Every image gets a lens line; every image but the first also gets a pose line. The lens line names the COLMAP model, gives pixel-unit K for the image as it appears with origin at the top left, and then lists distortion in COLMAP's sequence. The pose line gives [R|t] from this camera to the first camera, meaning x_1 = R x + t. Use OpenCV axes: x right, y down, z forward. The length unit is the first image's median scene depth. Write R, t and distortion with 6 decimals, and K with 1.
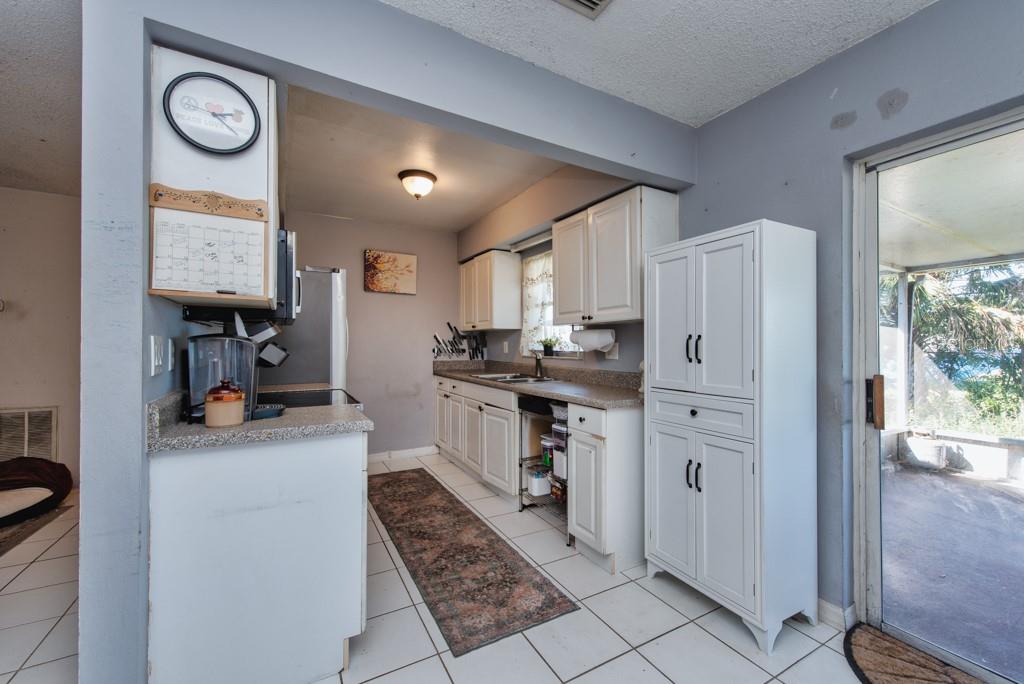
lens RADIAL K [[393.9, 0, 533.0], [0, 393.9, 345.5], [0, 0, 1]] dist [0.019536, -0.000082]
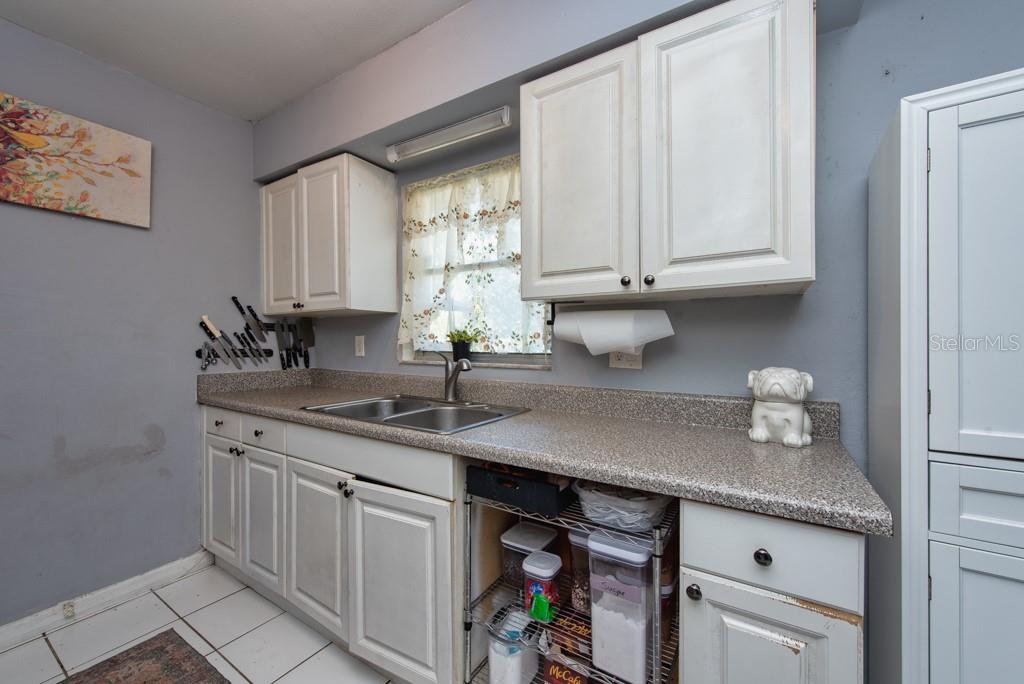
lens RADIAL K [[398.8, 0, 514.5], [0, 398.8, 344.6], [0, 0, 1]] dist [0.002341, 0.000091]
pose [[0.901988, -0.003359, 0.431748, -0.156142], [0.001072, 0.999984, 0.005541, -0.000167], [-0.431759, -0.004535, 0.901977, 0.538314]]
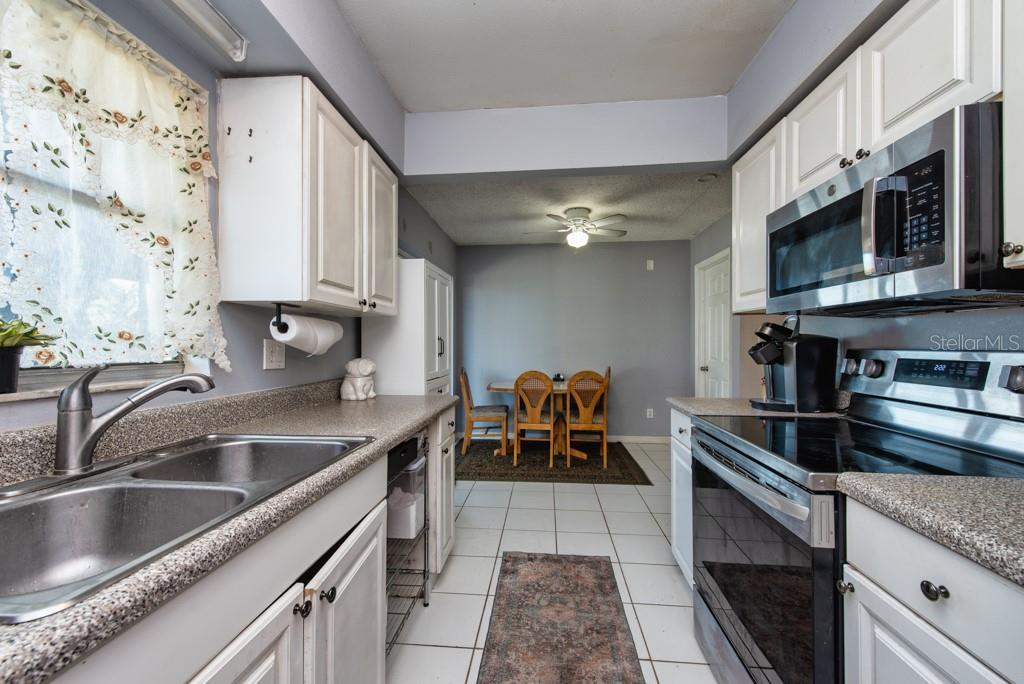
lens RADIAL K [[395.5, 0, 503.5], [0, 395.5, 343.3], [0, 0, 1]] dist [-0.000729, -0.000176]
pose [[-0.783800, 0.000865, 0.621013, -0.374667], [0.000798, 1.000000, -0.000386, -0.002050], [-0.621013, 0.000194, -0.783800, 1.119050]]
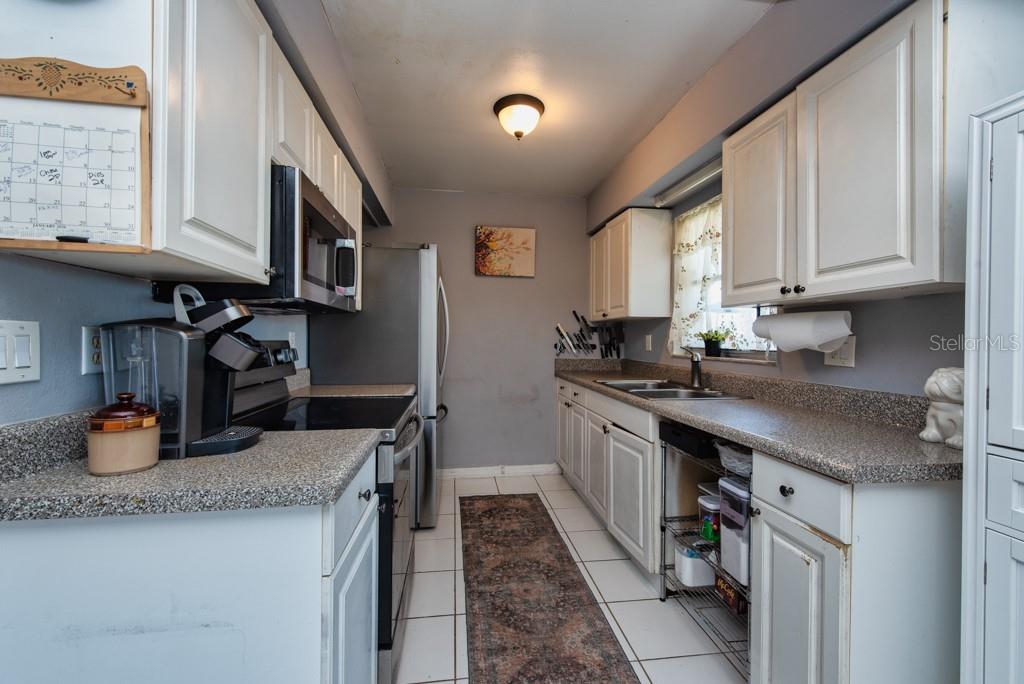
lens RADIAL K [[409.8, 0, 524.8], [0, 409.8, 344.3], [0, 0, 1]] dist [0.016411, -0.000161]
pose [[0.924826, 0.009517, -0.380271, 0.011069], [-0.005786, 0.999923, 0.010954, 0.000546], [0.380346, -0.007930, 0.924810, 0.273093]]
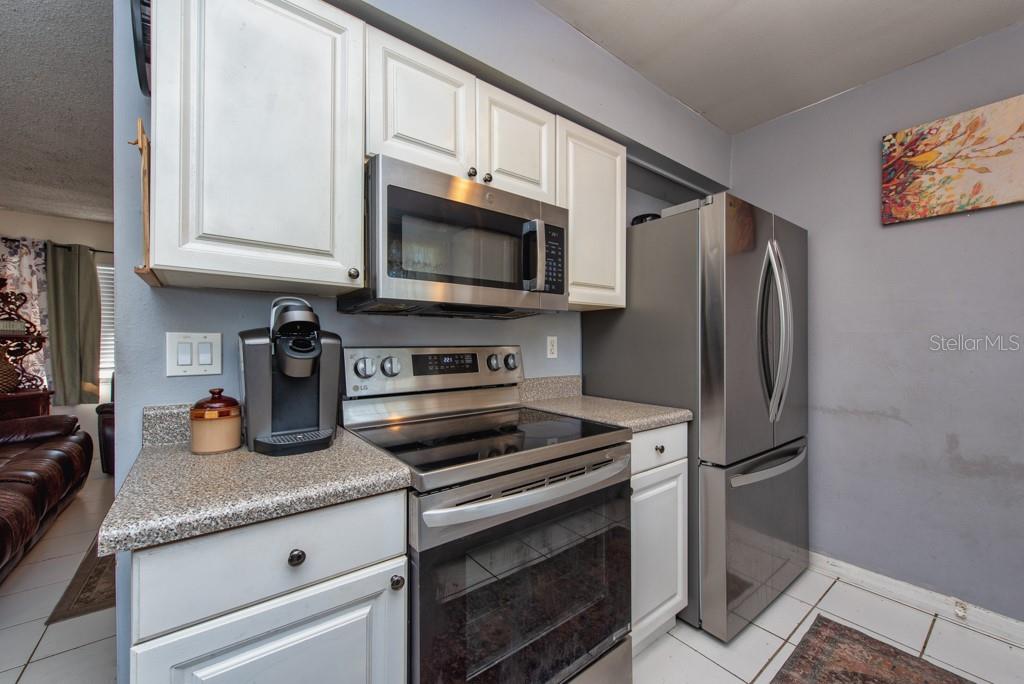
lens RADIAL K [[395.5, 0, 503.5], [0, 395.5, 343.3], [0, 0, 1]] dist [-0.000729, -0.000176]
pose [[0.083218, 0.000901, -0.996531, 0.005920], [0.001190, 0.999999, 0.001004, 0.000206], [0.996531, -0.001269, 0.083217, 0.624526]]
